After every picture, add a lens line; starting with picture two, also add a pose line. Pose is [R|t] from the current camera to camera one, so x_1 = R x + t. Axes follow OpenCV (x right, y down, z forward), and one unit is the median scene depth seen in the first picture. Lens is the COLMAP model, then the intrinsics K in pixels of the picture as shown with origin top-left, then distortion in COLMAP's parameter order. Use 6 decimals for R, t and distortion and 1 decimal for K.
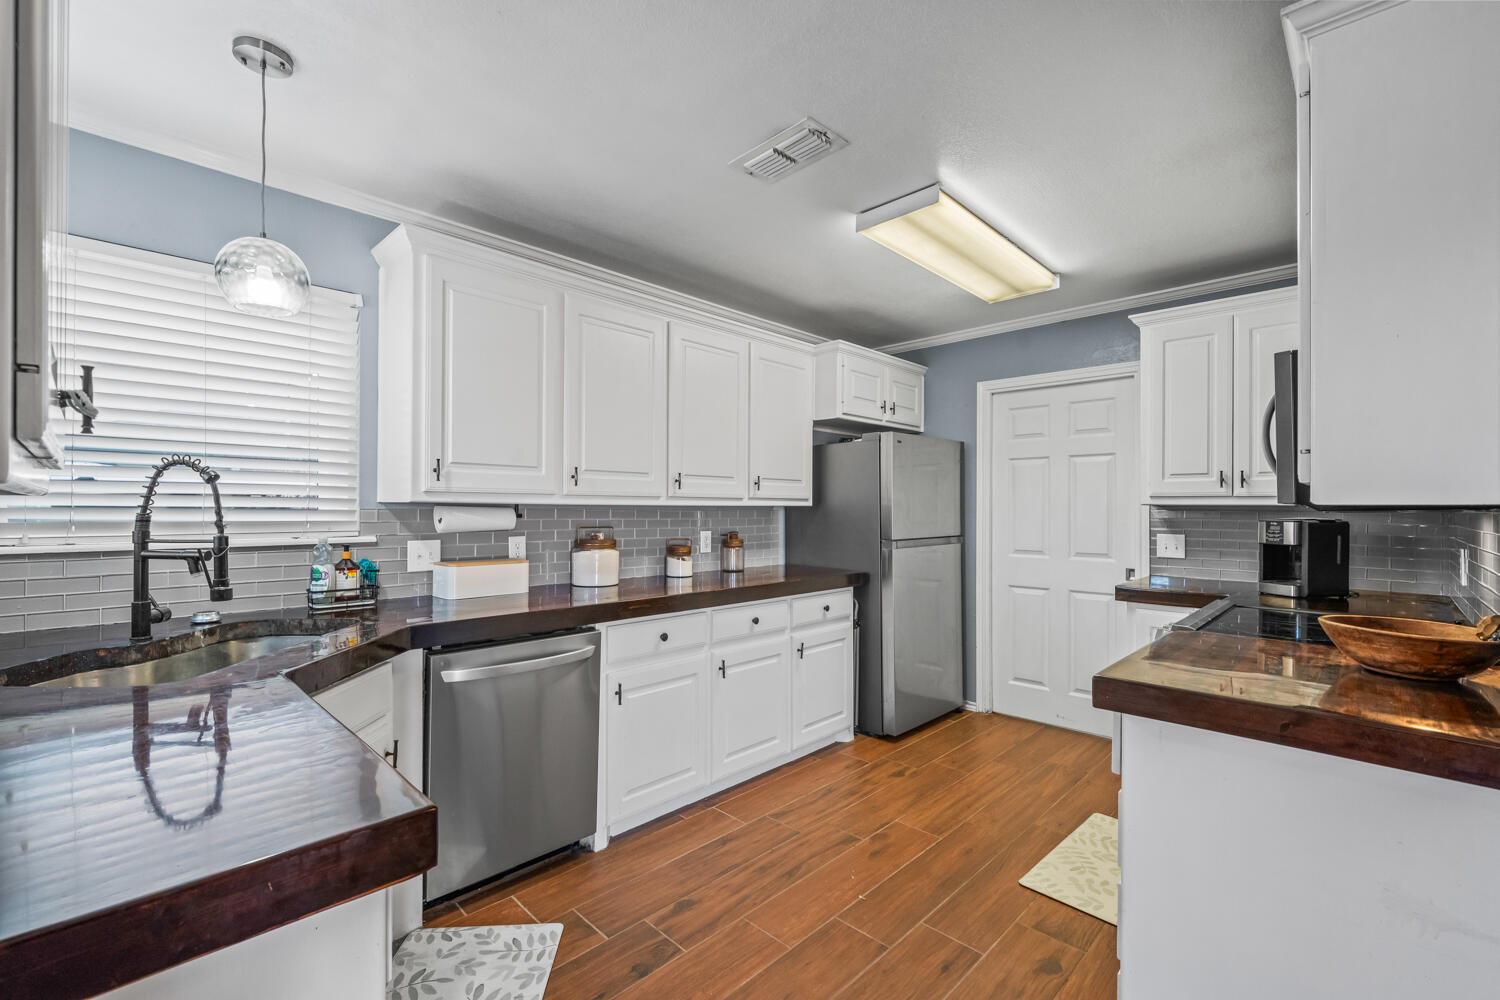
lens RADIAL K [[643.2, 0, 743.9], [0, 643.2, 501.7], [0, 0, 1]] dist [0.003436, 0.000074]
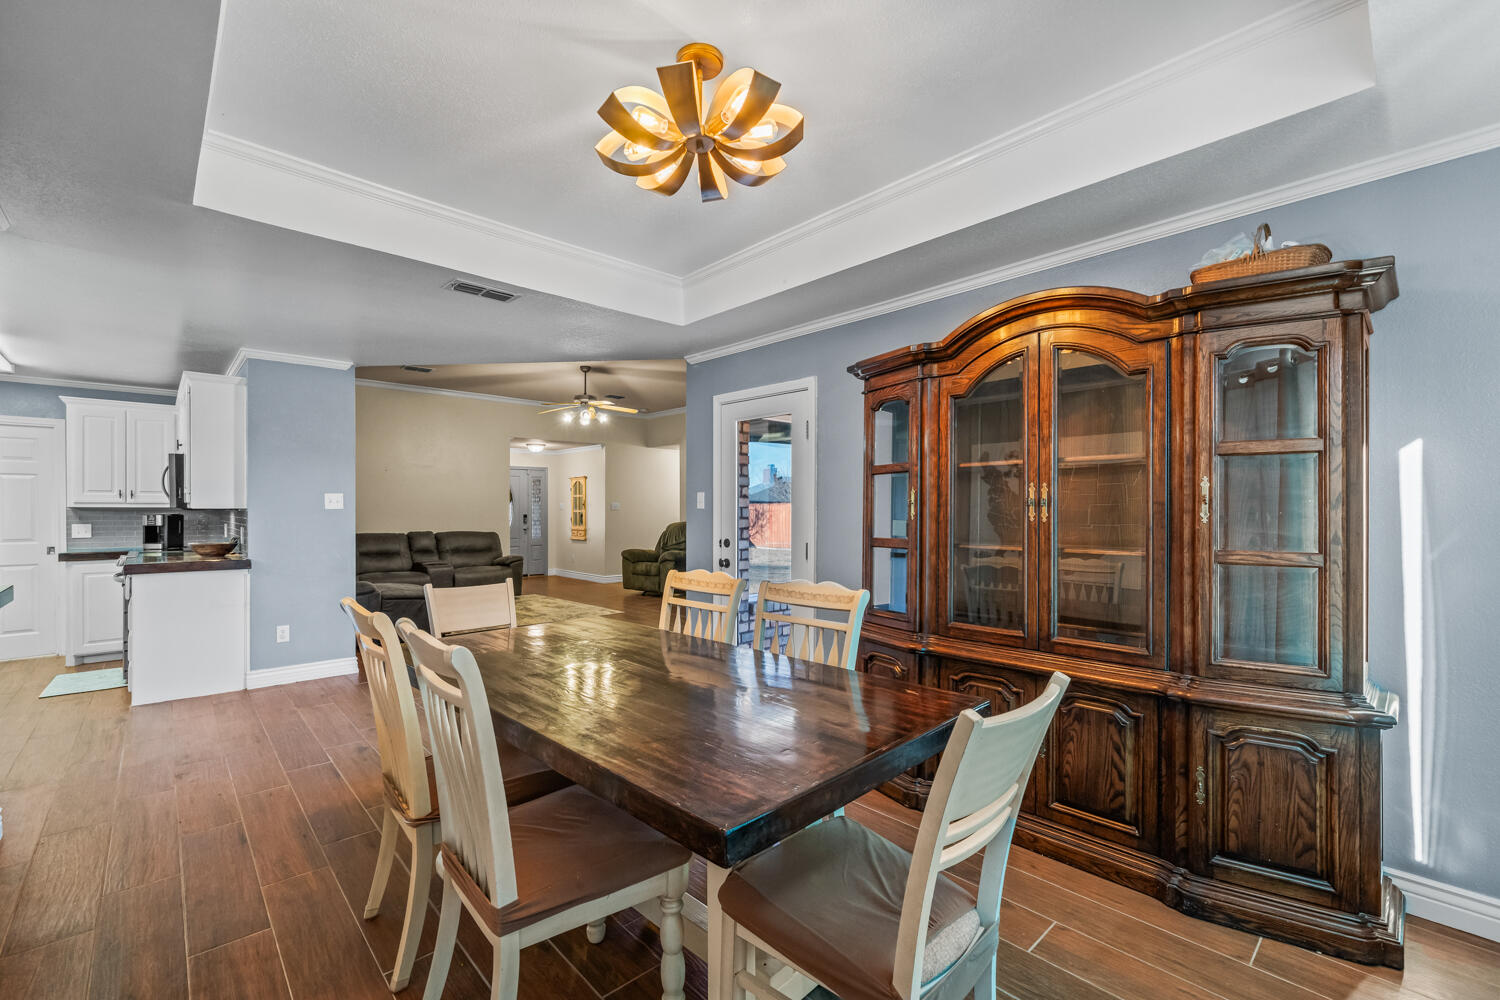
lens RADIAL K [[643.2, 0, 752.4], [0, 643.2, 511.3], [0, 0, 1]] dist [0.003436, 0.000074]
pose [[0.019270, 0.002666, 0.999811, -1.283014], [-0.004967, 0.999984, -0.002571, 0.012844], [-0.999802, -0.004917, 0.019283, -1.039784]]
